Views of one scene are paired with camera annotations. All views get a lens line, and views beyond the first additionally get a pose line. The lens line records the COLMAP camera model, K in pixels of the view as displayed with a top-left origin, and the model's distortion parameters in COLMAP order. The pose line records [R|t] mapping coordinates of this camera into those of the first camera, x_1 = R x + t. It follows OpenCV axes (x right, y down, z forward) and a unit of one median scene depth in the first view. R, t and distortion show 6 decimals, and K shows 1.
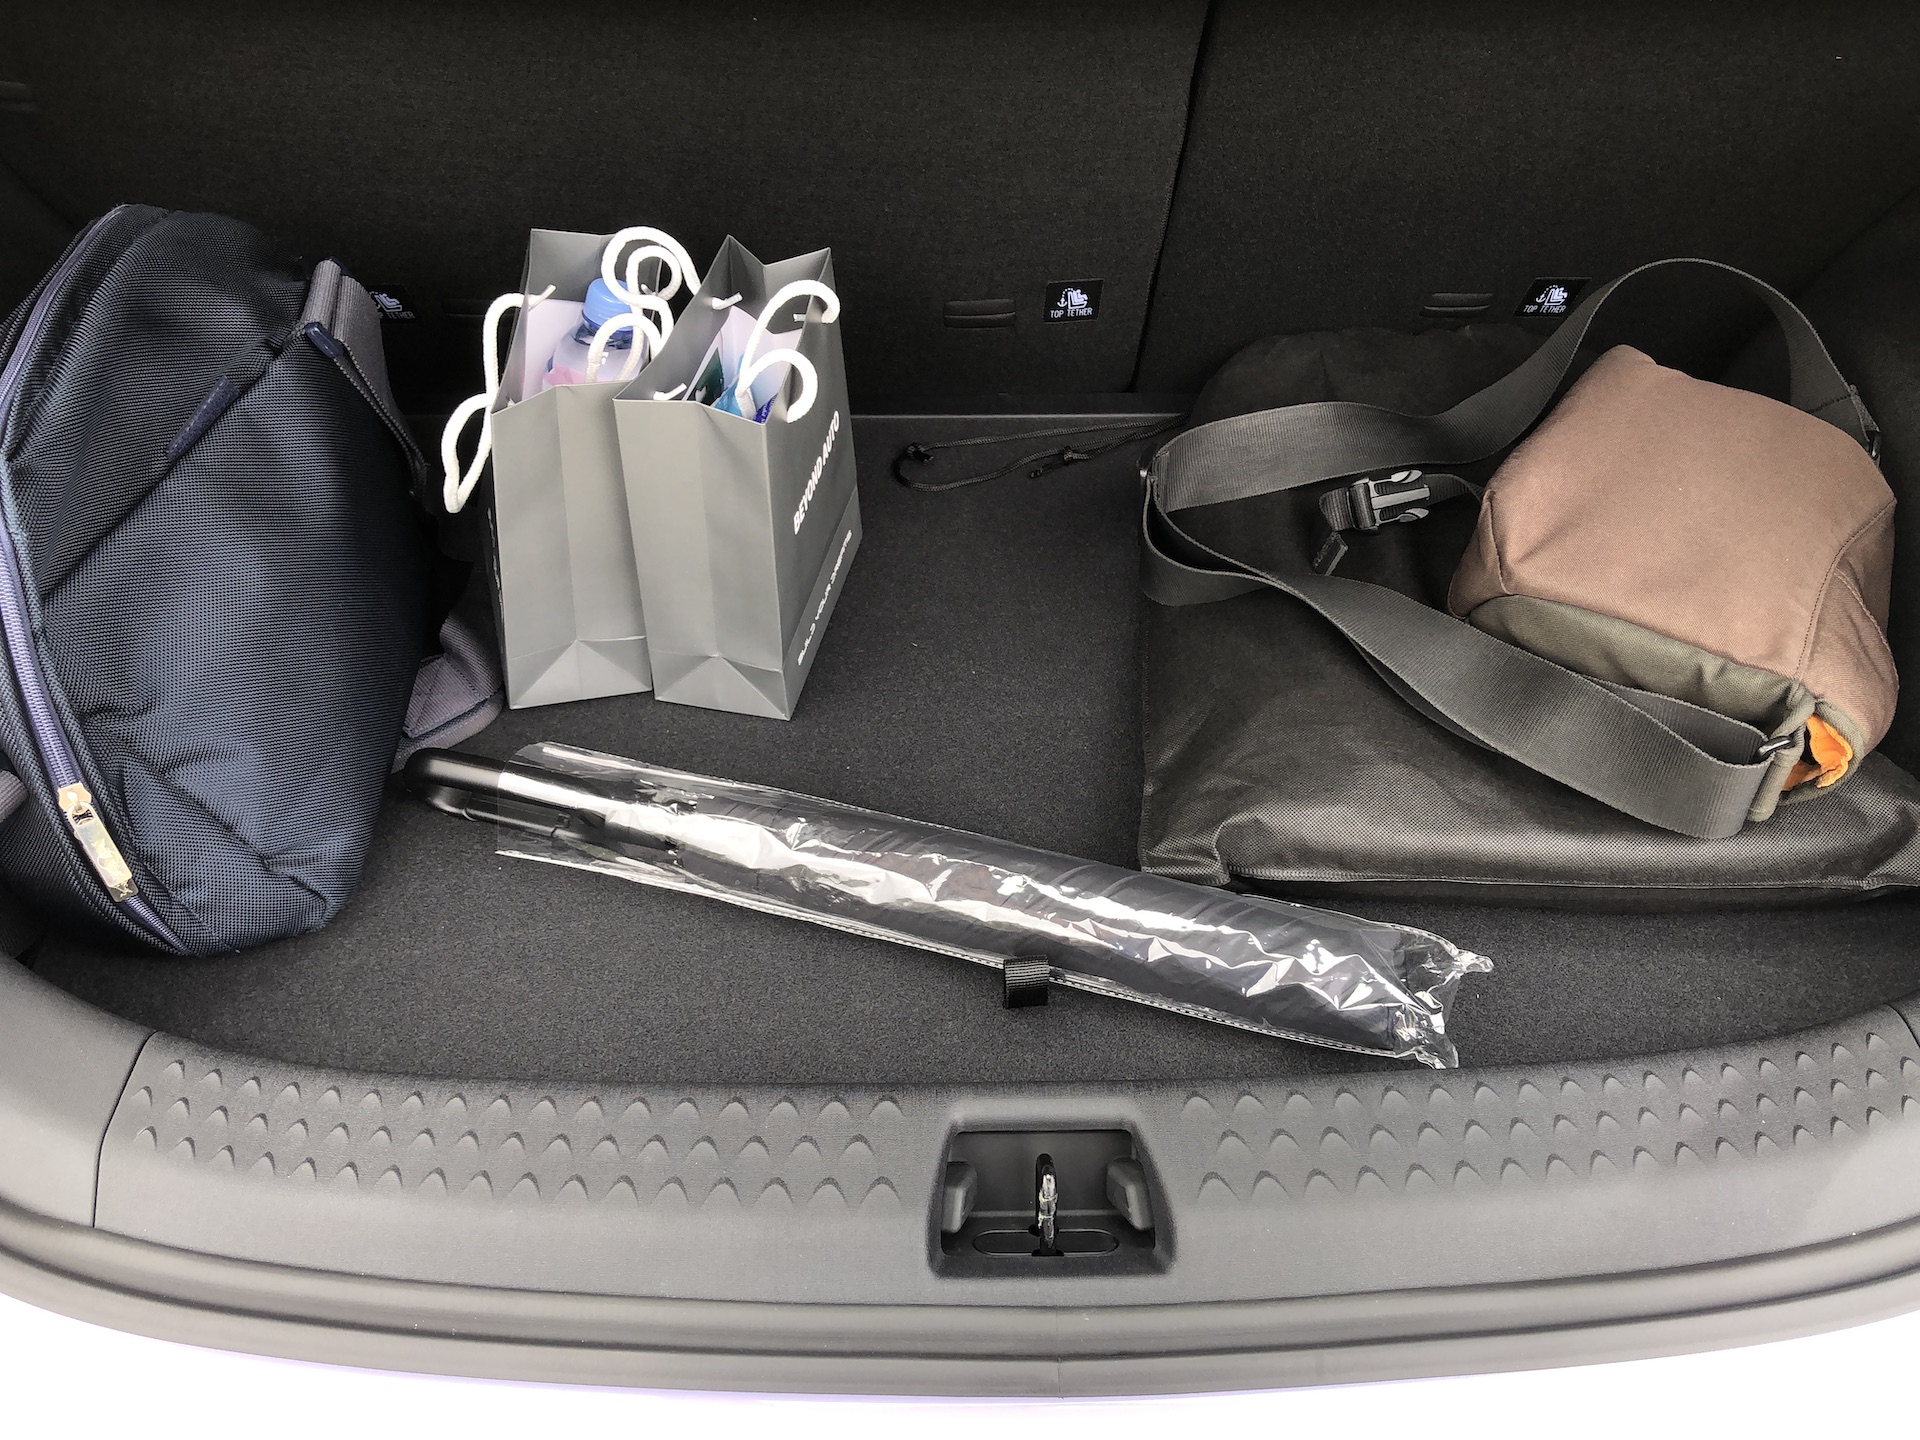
lens RADIAL K [[1575.5, 0, 971.0], [0, 1575.5, 719.8], [0, 0, 1]] dist [-0.055004, 0.114314]
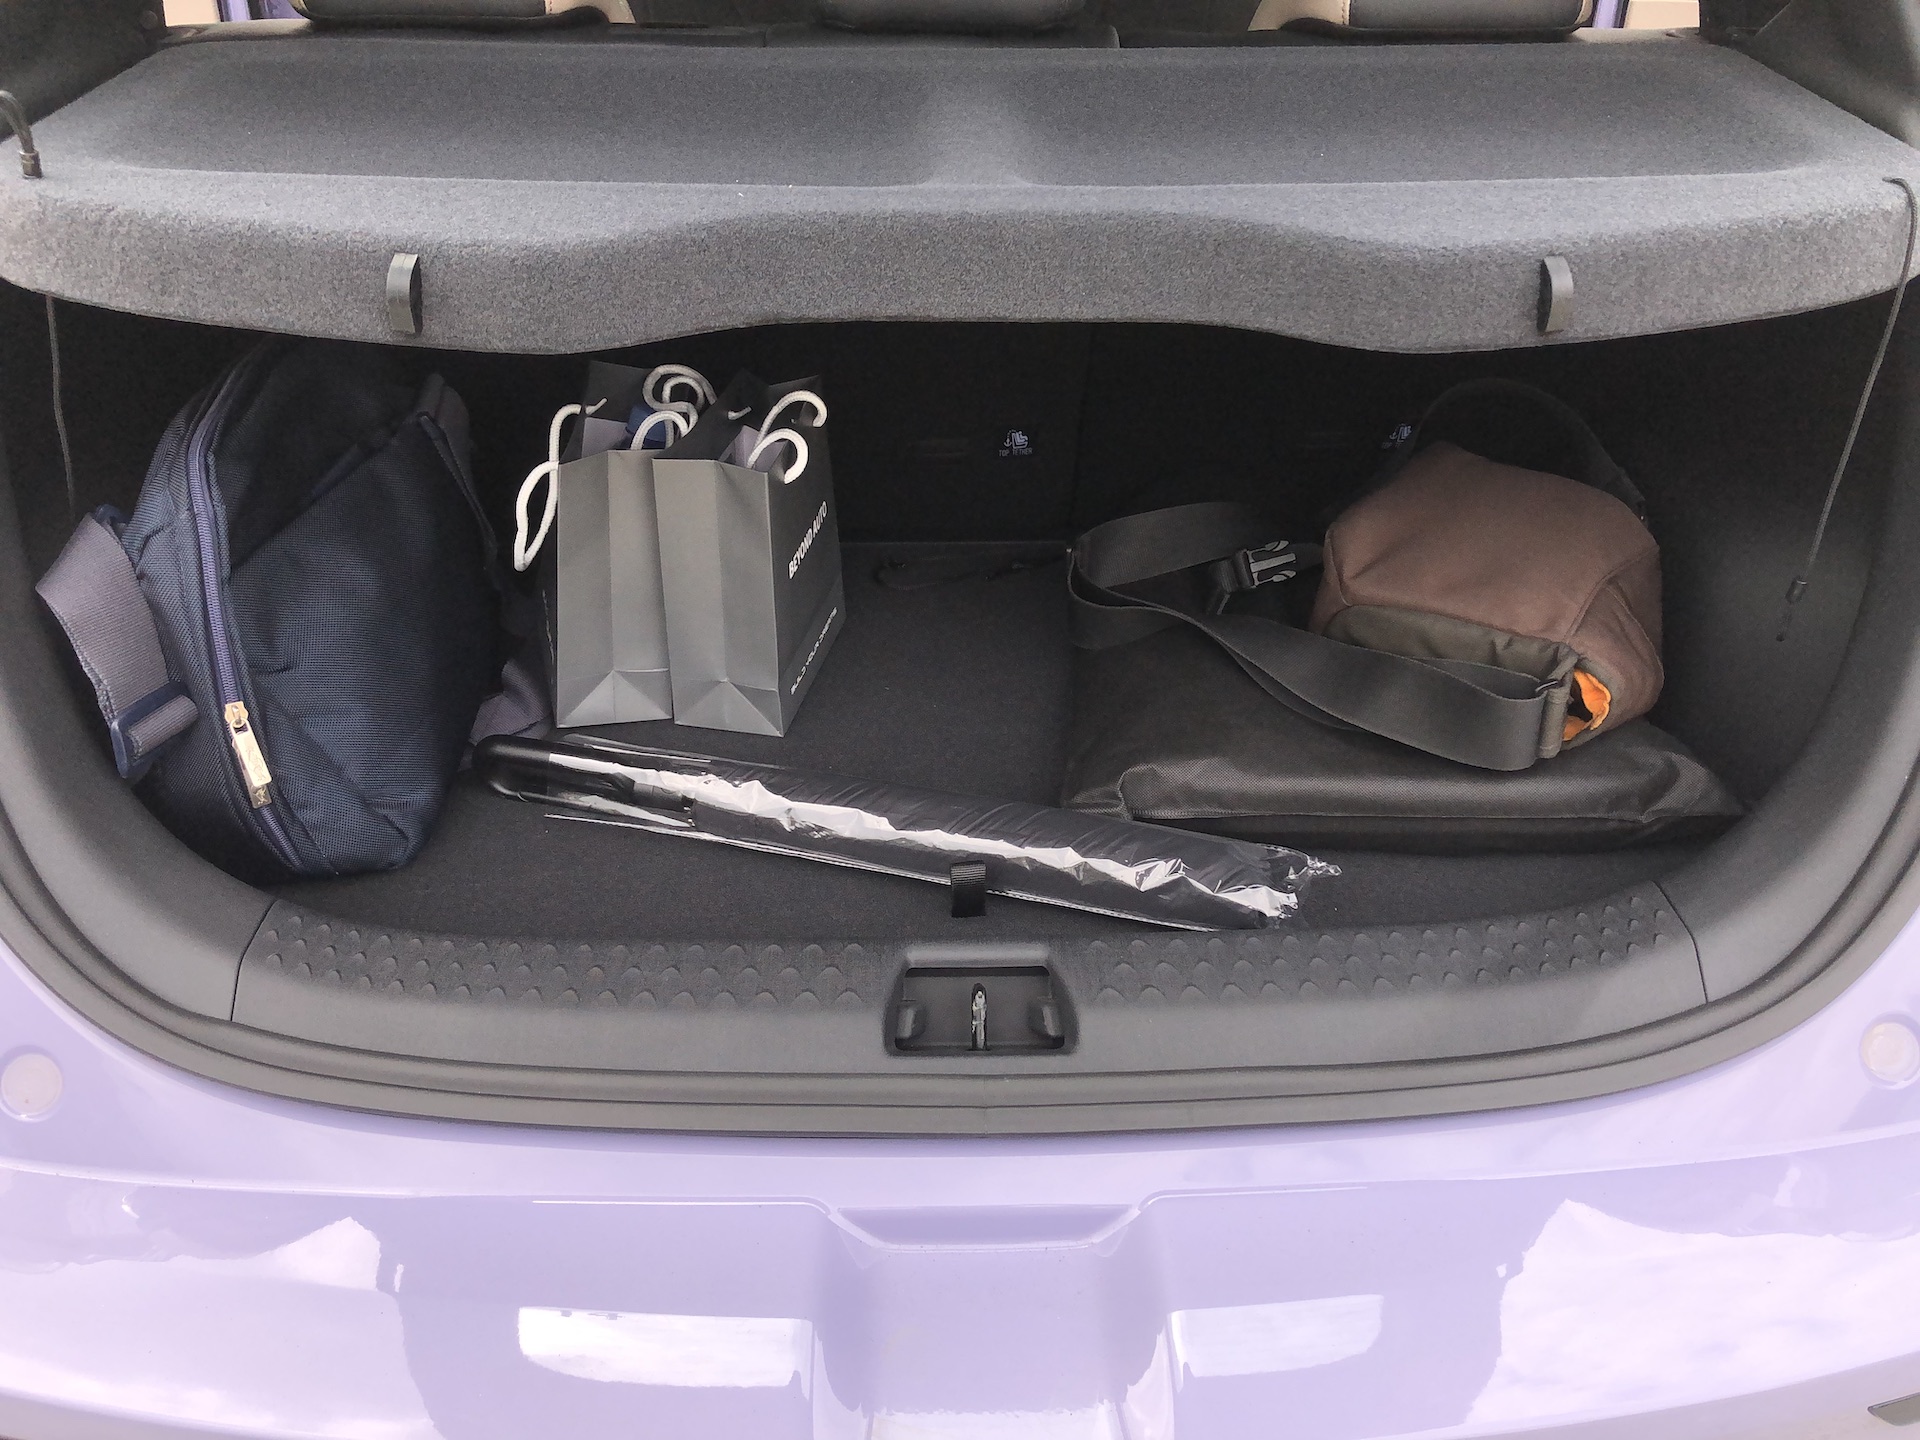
lens RADIAL K [[1553.5, 0, 960.0], [0, 1553.5, 720.0], [0, 0, 1]] dist [0.007714, -0.008529]
pose [[0.999959, -0.007494, -0.005036, 0.033518], [0.006346, 0.980082, -0.198494, 0.263142], [0.006424, 0.198454, 0.980089, -0.224175]]
